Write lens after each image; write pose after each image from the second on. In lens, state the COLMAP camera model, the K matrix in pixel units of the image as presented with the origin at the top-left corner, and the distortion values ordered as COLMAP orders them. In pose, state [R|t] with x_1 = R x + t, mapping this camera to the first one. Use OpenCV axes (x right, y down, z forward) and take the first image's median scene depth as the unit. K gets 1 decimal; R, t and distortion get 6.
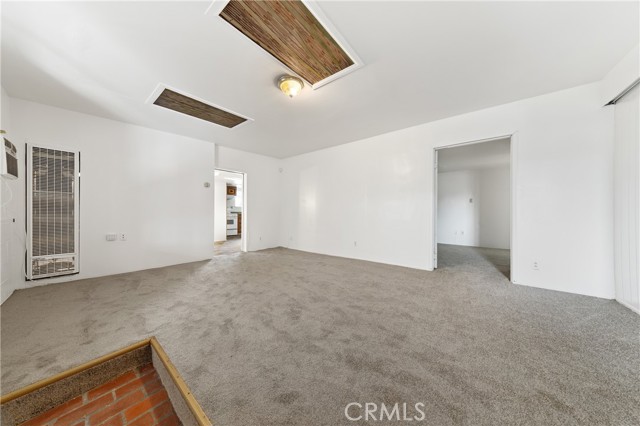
lens RADIAL K [[198.0, 0, 318.5], [0, 198.0, 211.3], [0, 0, 1]] dist [0.002996, 0.000059]
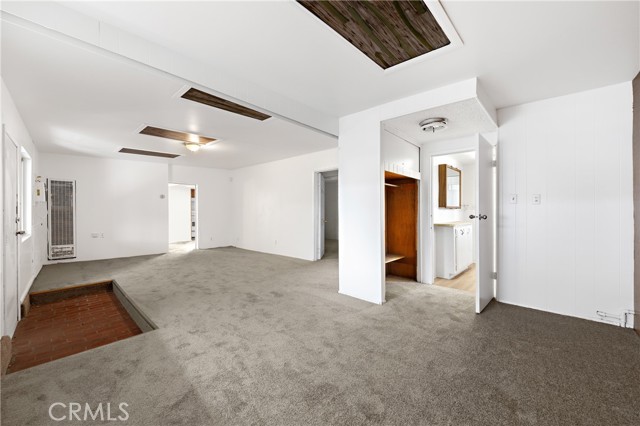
lens RADIAL K [[252.8, 0, 321.4], [0, 252.8, 212.9], [0, 0, 1]] dist [0.000860, -0.000098]
pose [[0.997110, -0.002093, -0.075948, 0.902171], [0.003142, 0.999901, 0.013690, -0.064765], [0.075912, -0.013889, 0.997018, -0.863138]]
